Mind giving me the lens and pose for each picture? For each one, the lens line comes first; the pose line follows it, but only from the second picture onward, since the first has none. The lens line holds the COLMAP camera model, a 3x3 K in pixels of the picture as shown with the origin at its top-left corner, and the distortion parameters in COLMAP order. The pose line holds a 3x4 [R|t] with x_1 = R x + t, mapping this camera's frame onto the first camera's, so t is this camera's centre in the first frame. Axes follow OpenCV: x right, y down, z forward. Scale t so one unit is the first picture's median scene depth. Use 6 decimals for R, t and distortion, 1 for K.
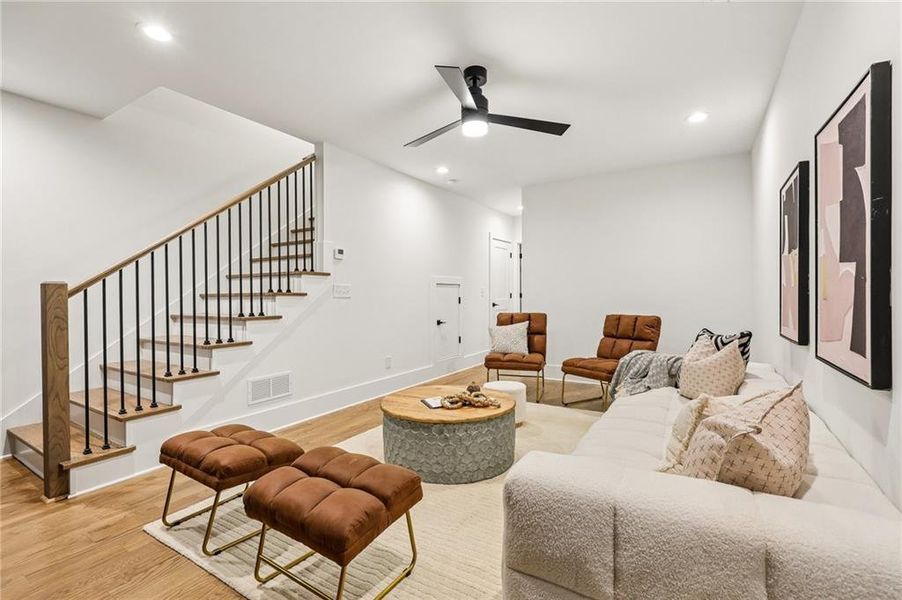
lens RADIAL K [[409.1, 0, 451.0], [0, 409.1, 300.0], [0, 0, 1]] dist [0.000238, 0.000082]
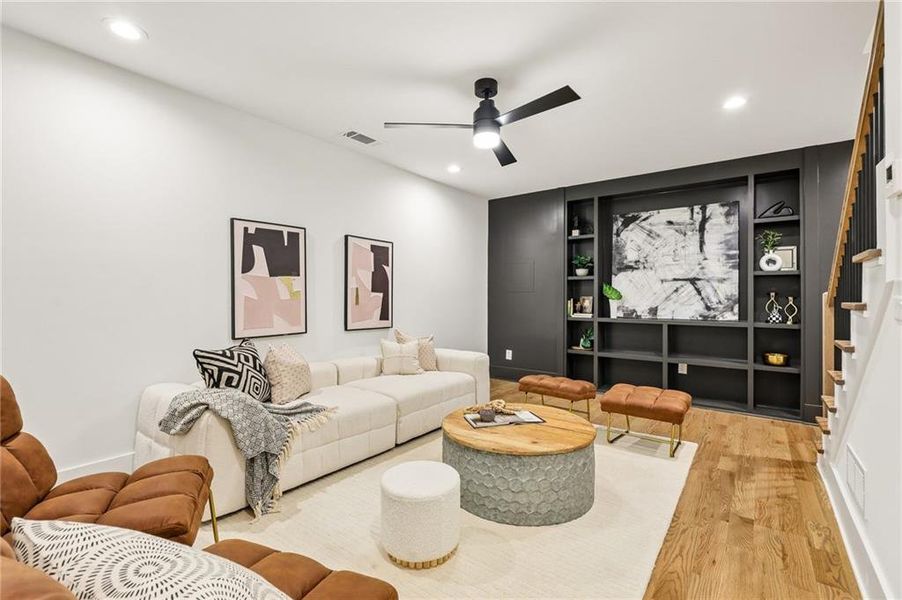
lens RADIAL K [[409.1, 0, 451.0], [0, 409.1, 300.0], [0, 0, 1]] dist [0.000238, 0.000082]
pose [[-0.996104, 0.005894, 0.087993, 0.058576], [0.007467, 0.999818, 0.017556, -0.042854], [-0.087874, 0.018144, -0.995966, 2.006408]]
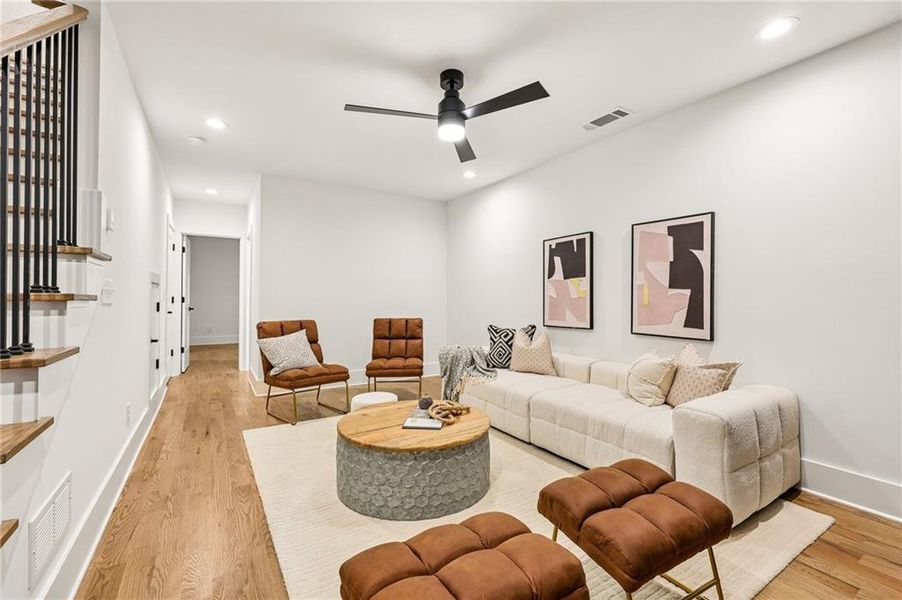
lens RADIAL K [[393.8, 0, 449.2], [0, 393.8, 298.8], [0, 0, 1]] dist [0.001853, 0.000284]
pose [[0.446790, 0.008811, 0.894595, -0.787194], [0.003378, 0.999928, -0.011536, -0.008283], [-0.894632, 0.008176, 0.446728, 0.579815]]
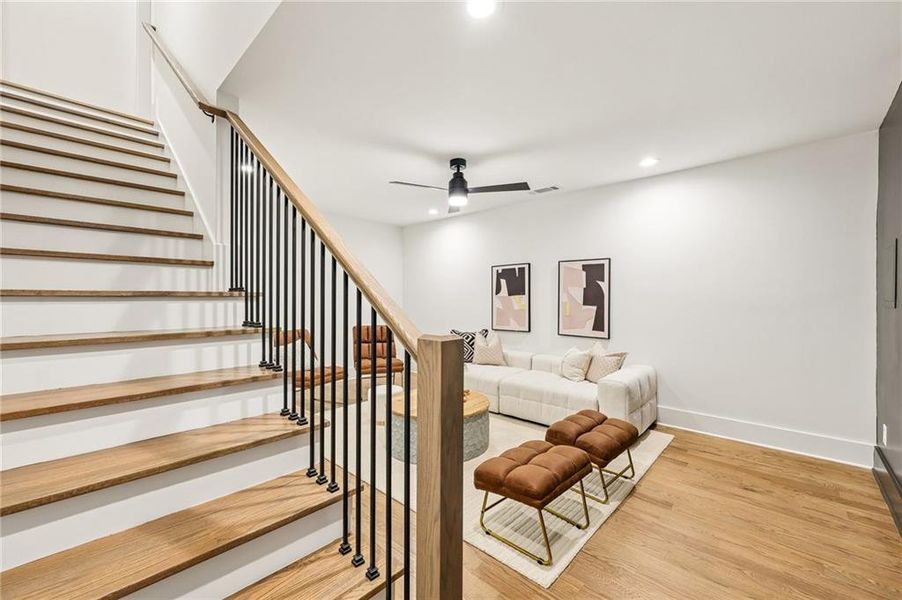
lens RADIAL K [[368.5, 0, 447.0], [0, 368.5, 303.0], [0, 0, 1]] dist [0.000767, -0.000032]
pose [[0.204480, -0.007827, 0.978839, -1.199161], [0.010223, 0.999931, 0.005860, -0.073076], [-0.978817, 0.008809, 0.204546, 0.771753]]
